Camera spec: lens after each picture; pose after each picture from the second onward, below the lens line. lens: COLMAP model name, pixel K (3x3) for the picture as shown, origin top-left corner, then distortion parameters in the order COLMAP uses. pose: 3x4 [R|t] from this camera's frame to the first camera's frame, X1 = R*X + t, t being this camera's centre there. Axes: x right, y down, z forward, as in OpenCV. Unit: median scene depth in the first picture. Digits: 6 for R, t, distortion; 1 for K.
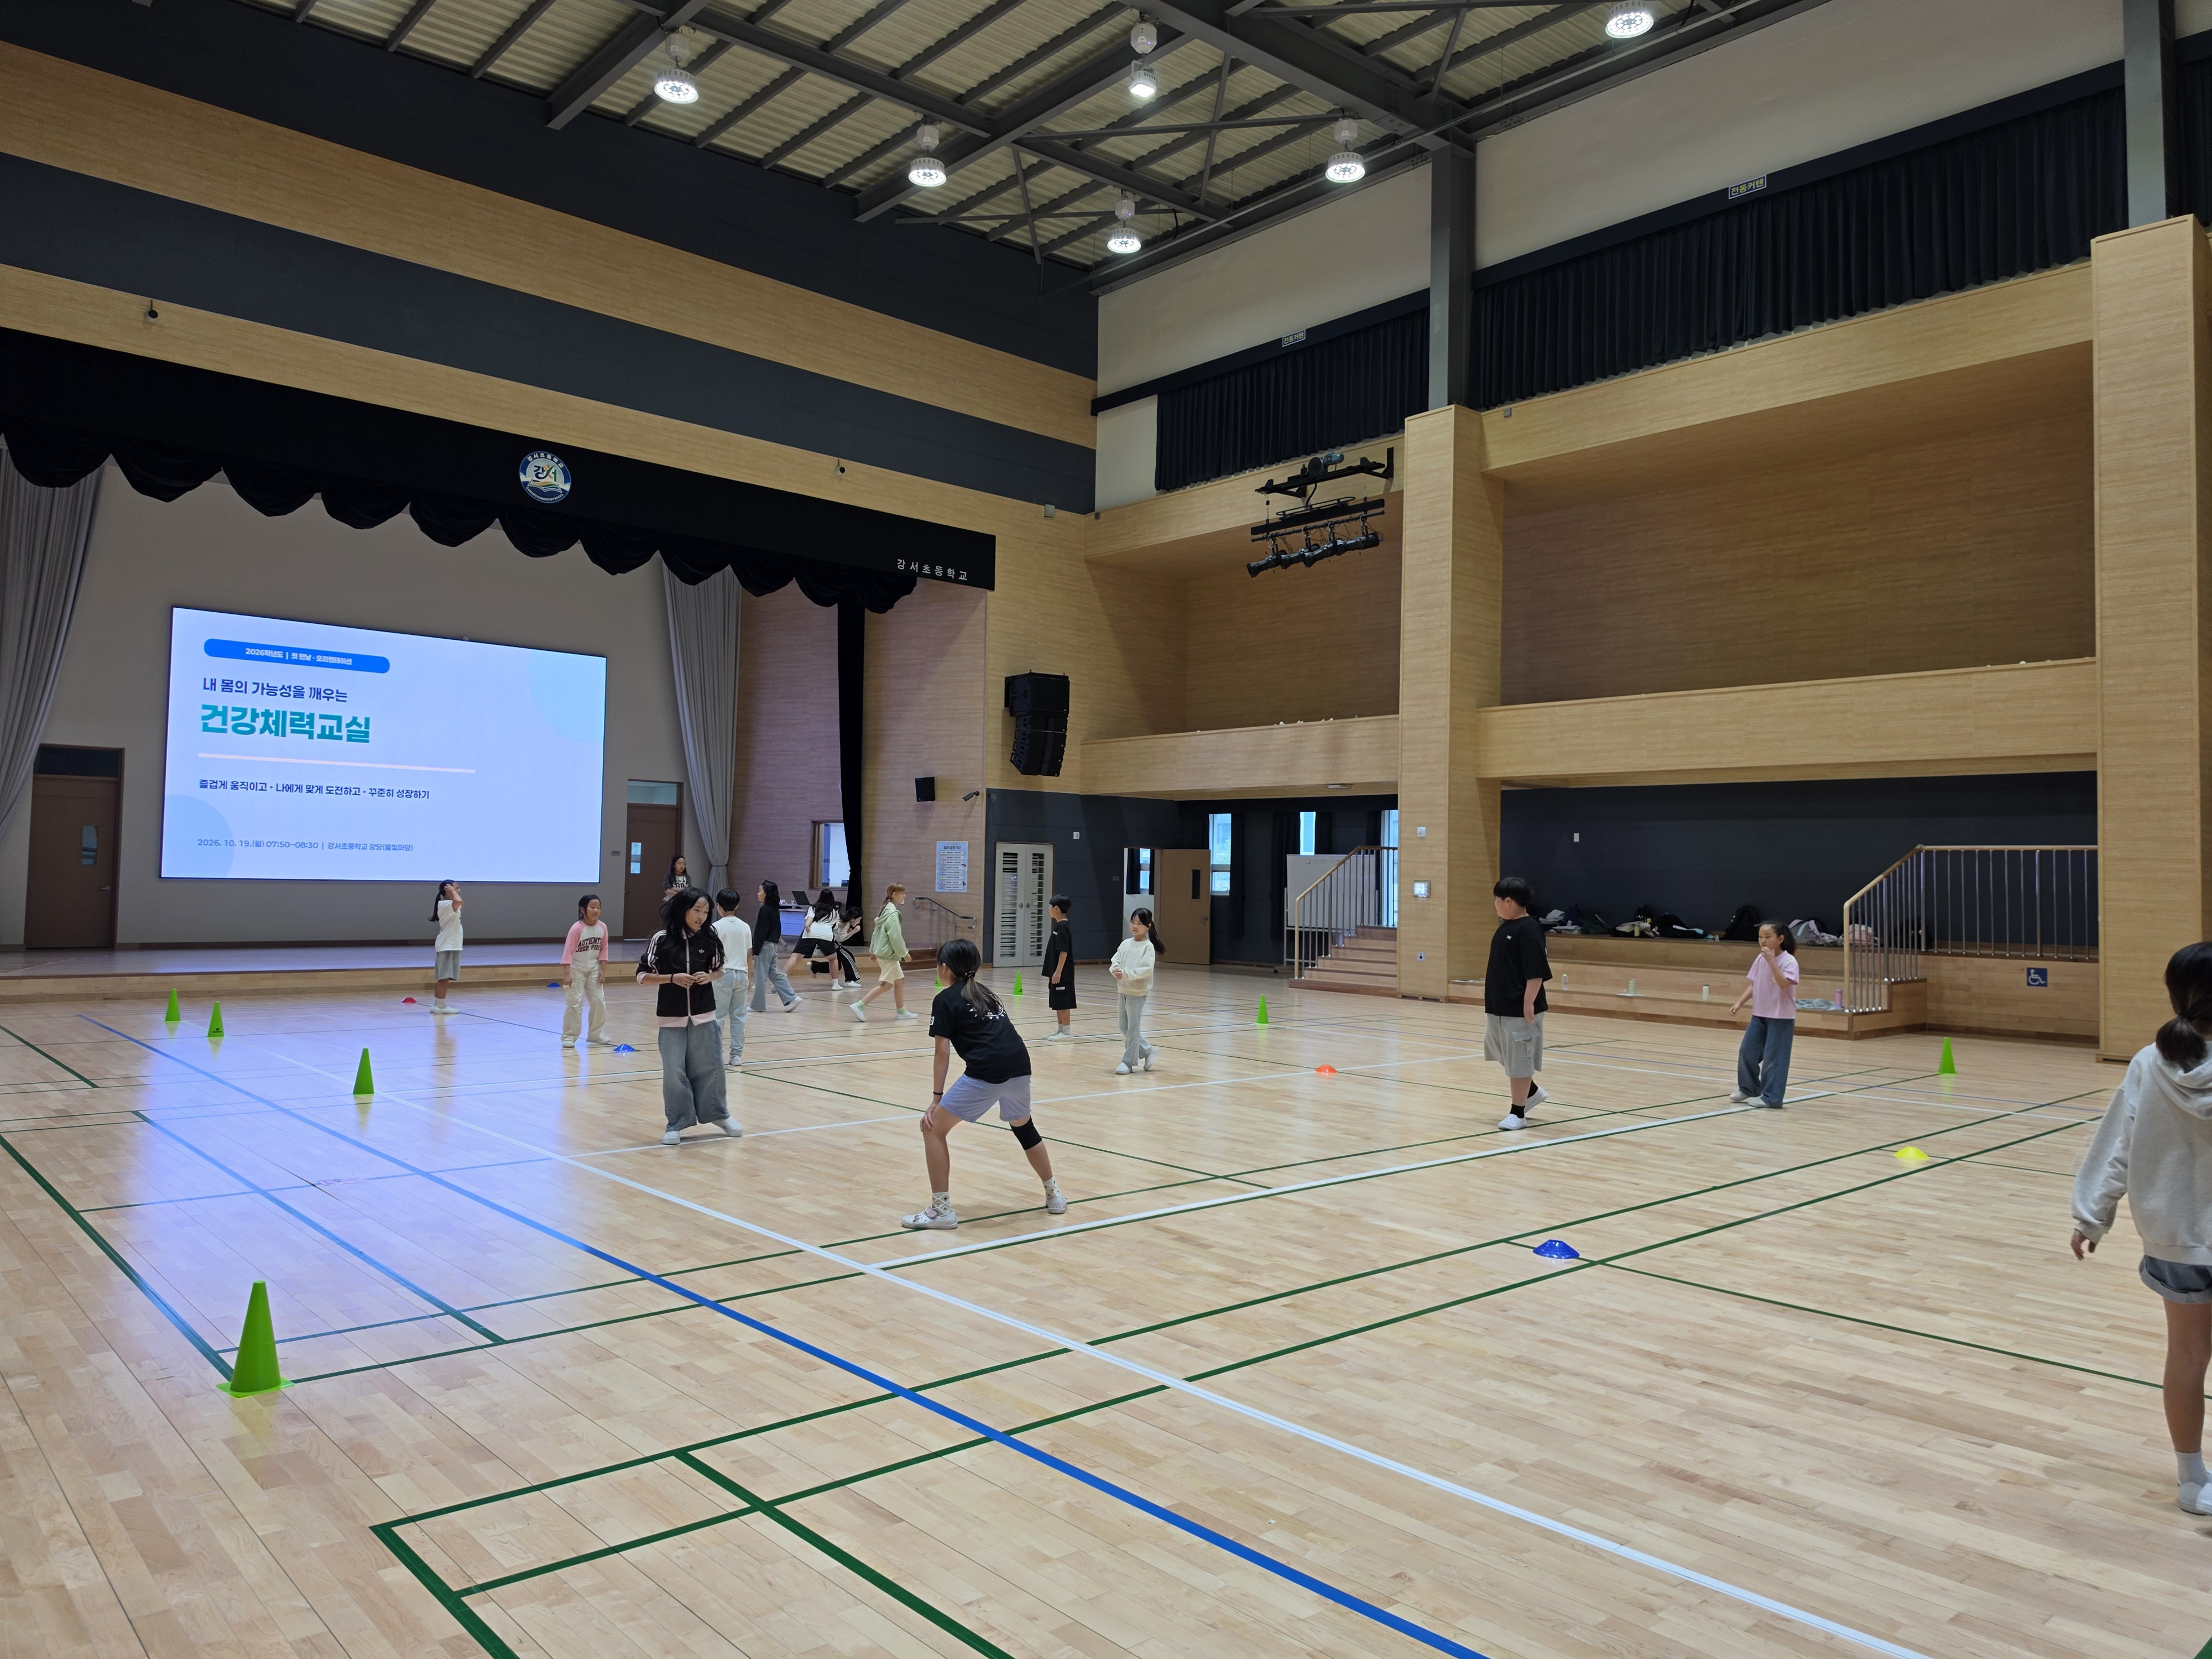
lens RADIAL K [[1528.4, 0, 1106.0], [0, 1528.4, 829.5], [0, 0, 1]] dist [0.059298, -0.075957]
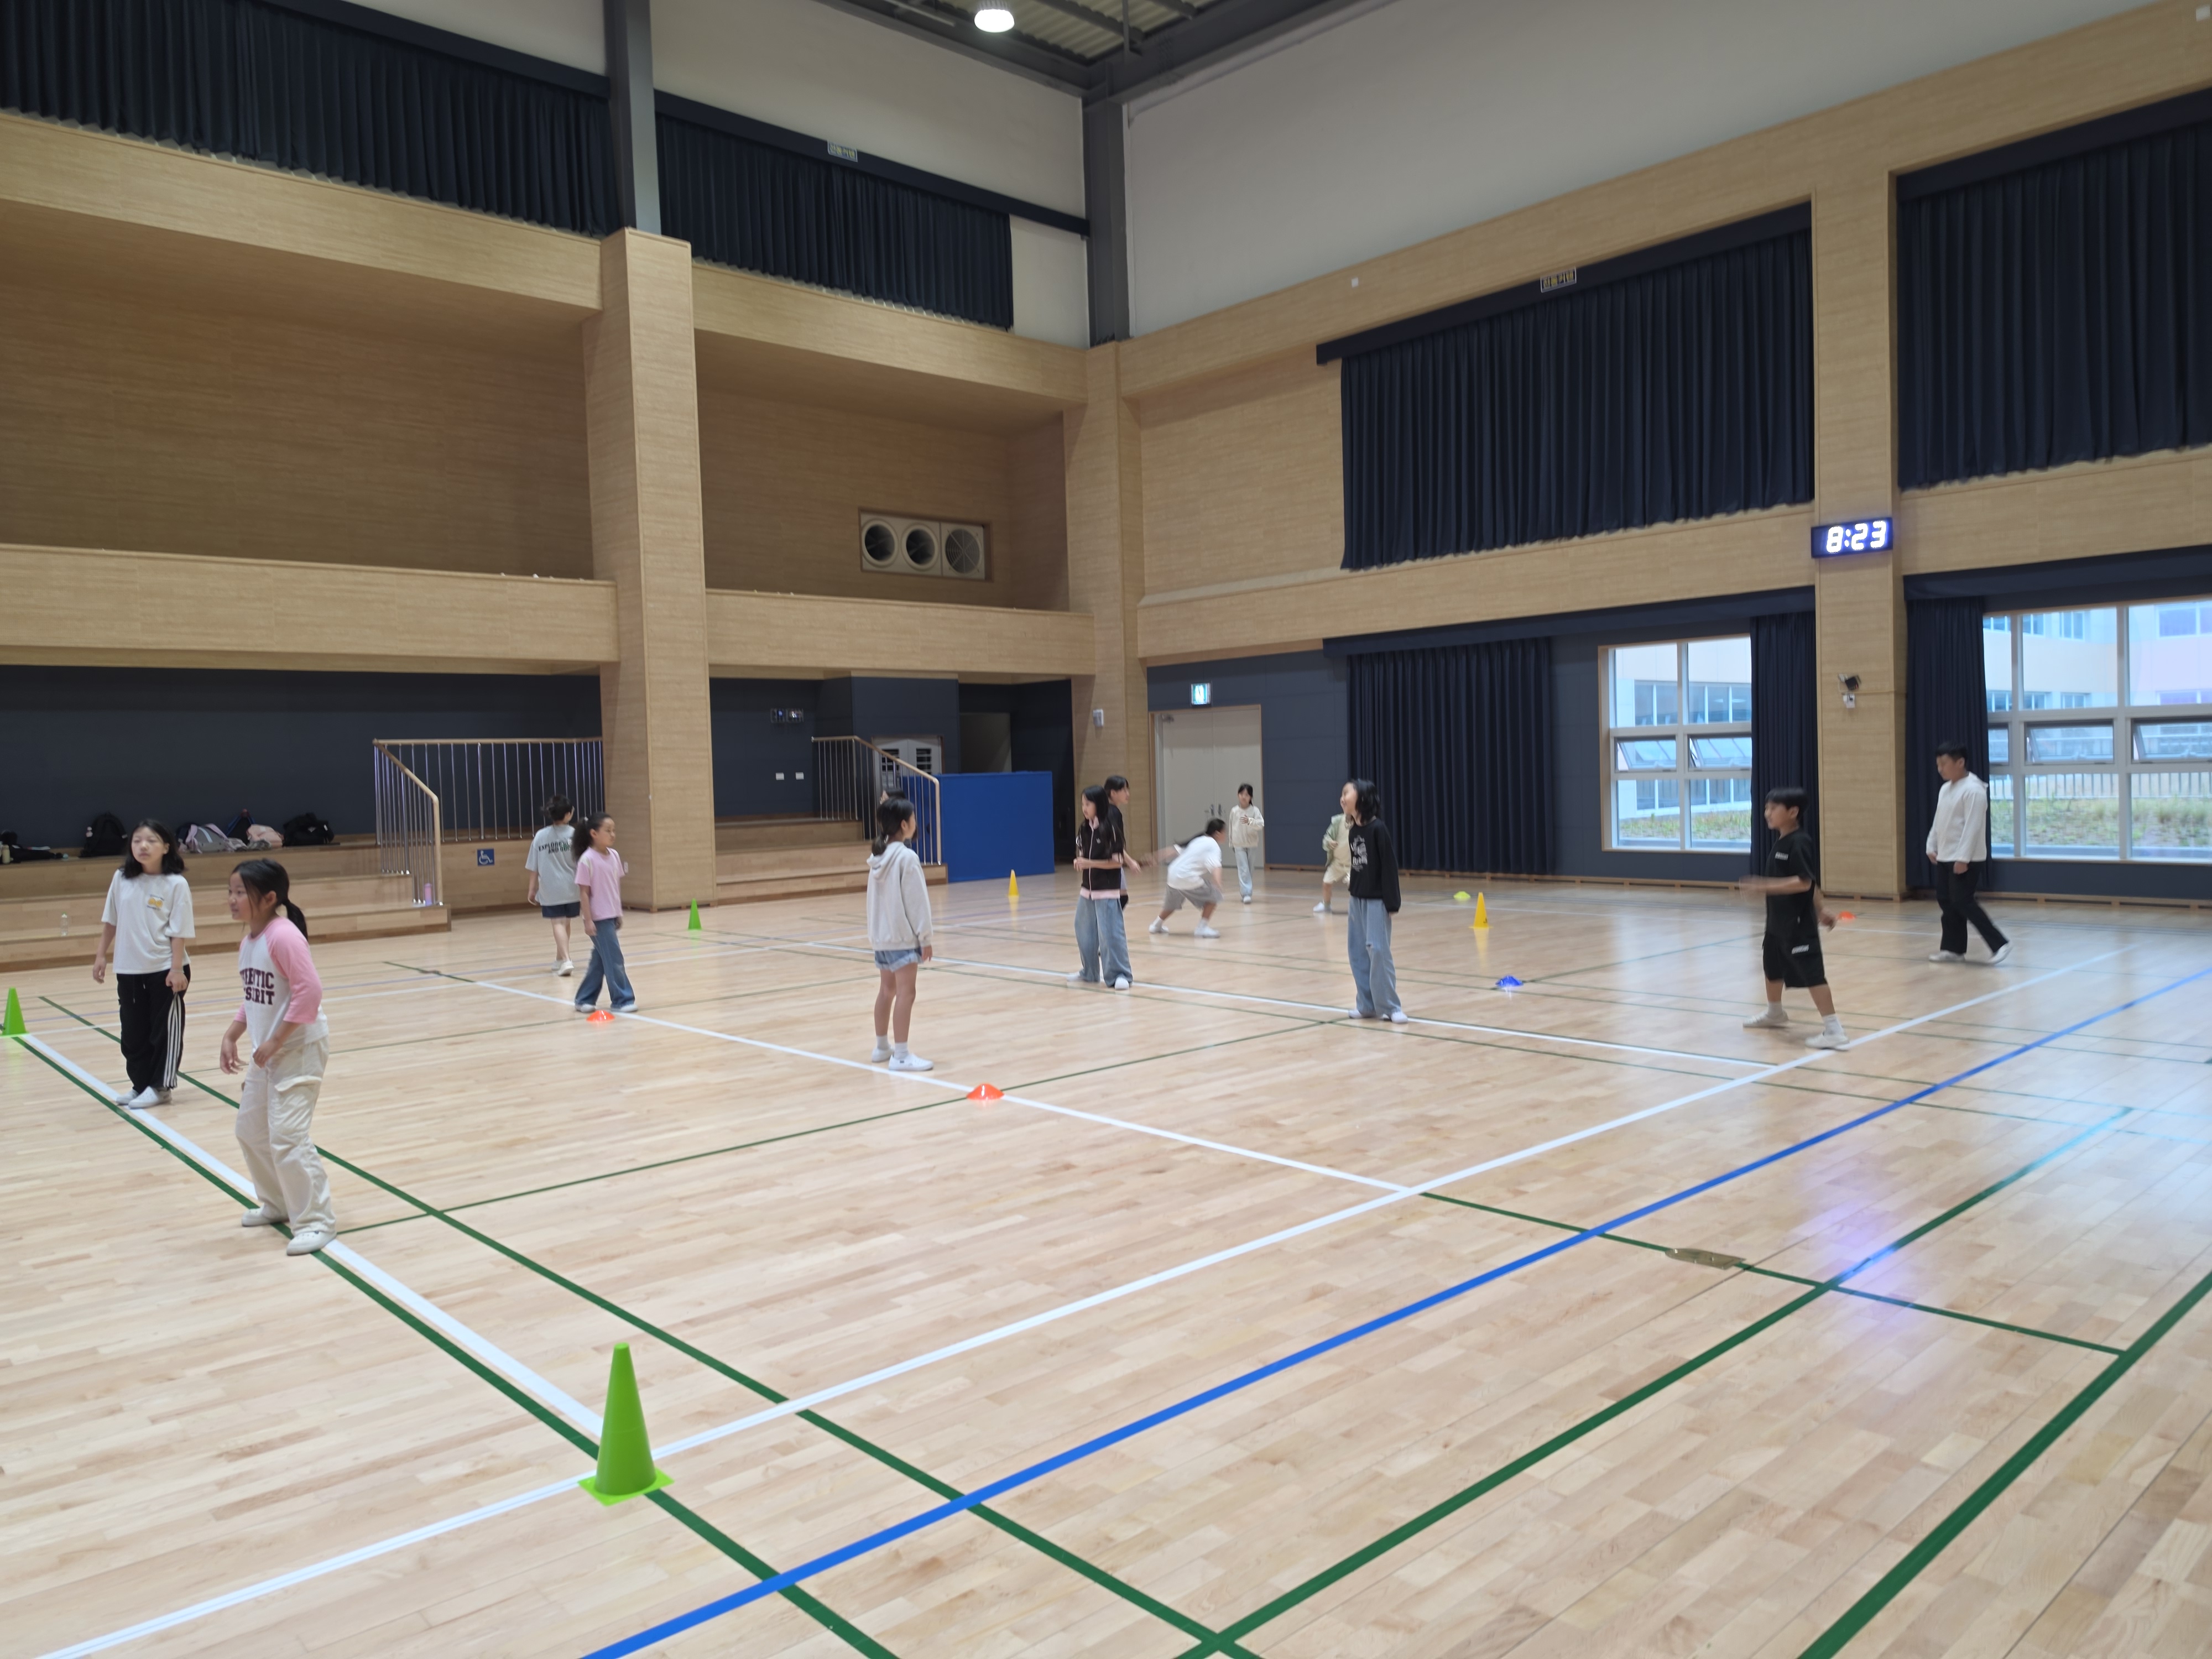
lens RADIAL K [[1528.4, 0, 1106.0], [0, 1528.4, 829.5], [0, 0, 1]] dist [0.059298, -0.075957]
pose [[-0.010716, -0.060512, 0.998110, -0.519740], [-0.001043, 0.998167, 0.060504, 0.007623], [-0.999942, -0.000393, -0.010760, 0.570184]]
